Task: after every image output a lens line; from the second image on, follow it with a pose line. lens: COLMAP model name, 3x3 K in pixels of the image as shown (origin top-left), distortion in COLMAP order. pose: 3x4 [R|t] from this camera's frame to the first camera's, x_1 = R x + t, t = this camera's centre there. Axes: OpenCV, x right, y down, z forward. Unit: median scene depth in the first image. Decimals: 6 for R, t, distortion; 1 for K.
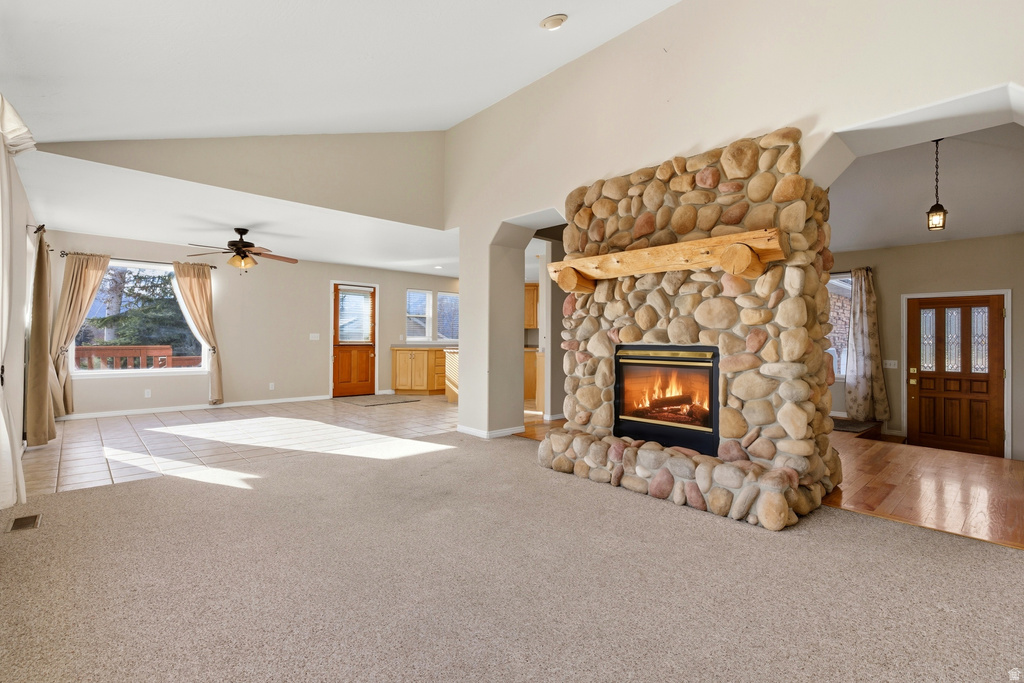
lens RADIAL K [[471.4, 0, 505.2], [0, 471.4, 338.4], [0, 0, 1]] dist [-0.016888, 0.002769]
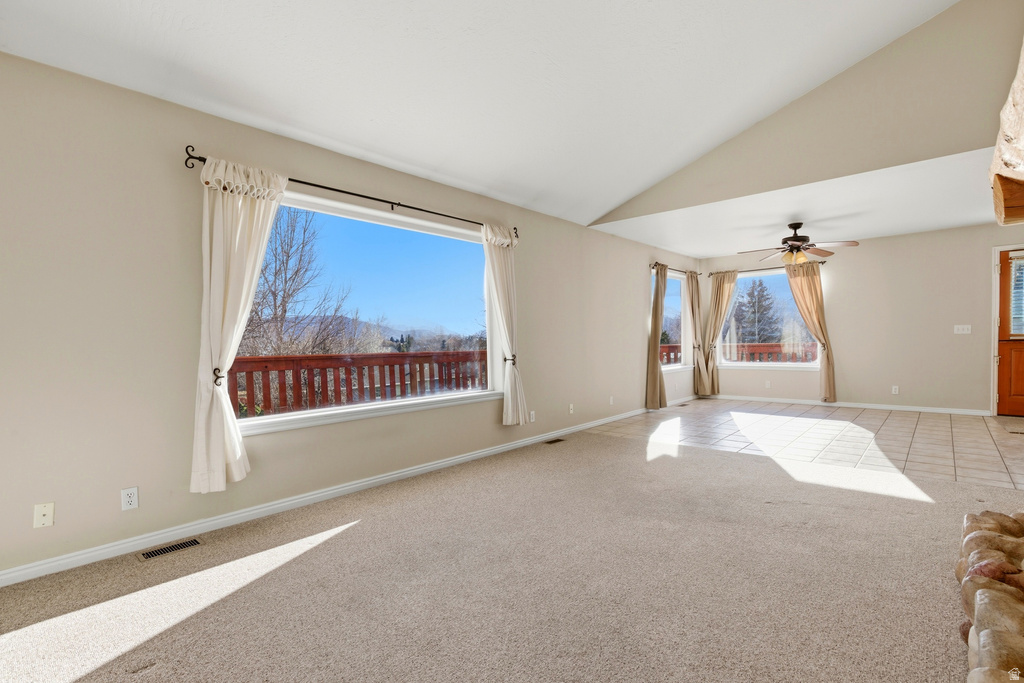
lens RADIAL K [[471.4, 0, 507.3], [0, 471.4, 345.7], [0, 0, 1]] dist [-0.016888, 0.002769]
pose [[0.100466, 0.002104, -0.994938, 0.827739], [0.022297, 0.999742, 0.004366, 0.011604], [0.994691, -0.022623, 0.100393, 0.683017]]
